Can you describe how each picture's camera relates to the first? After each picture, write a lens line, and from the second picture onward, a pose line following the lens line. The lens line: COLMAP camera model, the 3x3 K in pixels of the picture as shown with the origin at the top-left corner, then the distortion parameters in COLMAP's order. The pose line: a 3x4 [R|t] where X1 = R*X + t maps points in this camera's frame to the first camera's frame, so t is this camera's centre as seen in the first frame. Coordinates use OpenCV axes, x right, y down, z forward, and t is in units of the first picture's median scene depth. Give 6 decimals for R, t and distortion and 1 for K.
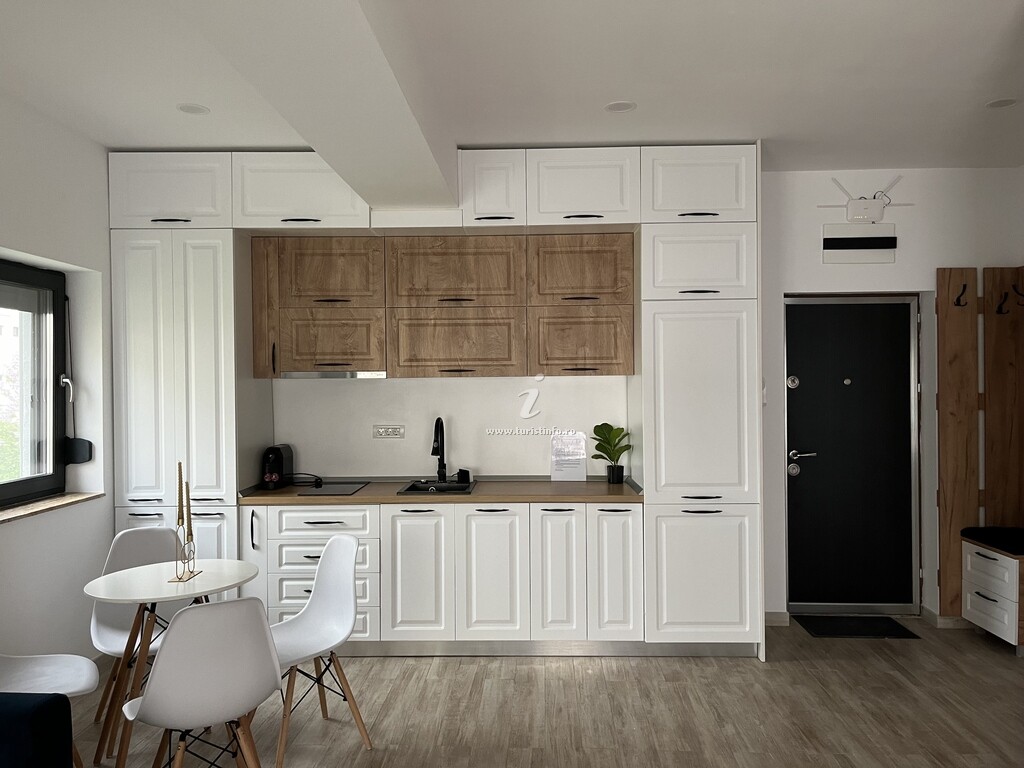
lens RADIAL K [[783.7, 0, 512.0], [0, 783.7, 384.0], [0, 0, 1]] dist [0.050109, -0.072692]
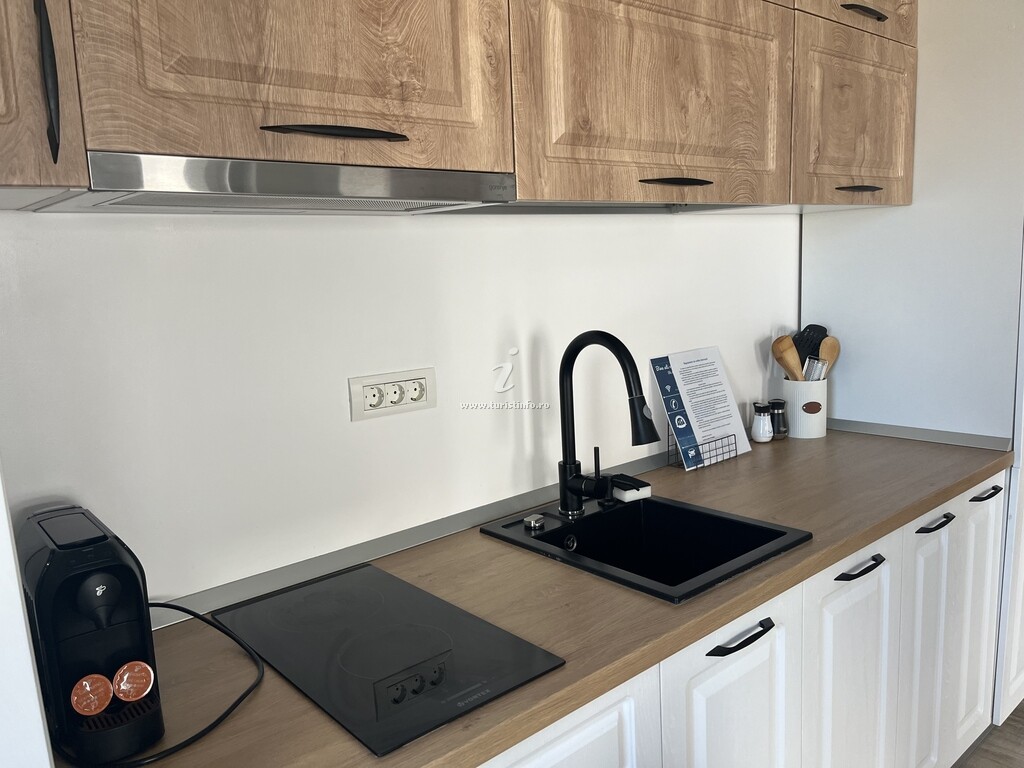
lens RADIAL K [[783.7, 0, 512.0], [0, 783.7, 384.0], [0, 0, 1]] dist [0.050109, -0.072692]
pose [[0.738289, -0.130876, 0.661665, -0.350690], [0.041295, 0.987924, 0.149332, 0.014707], [-0.673219, -0.082927, 0.734779, 0.794723]]
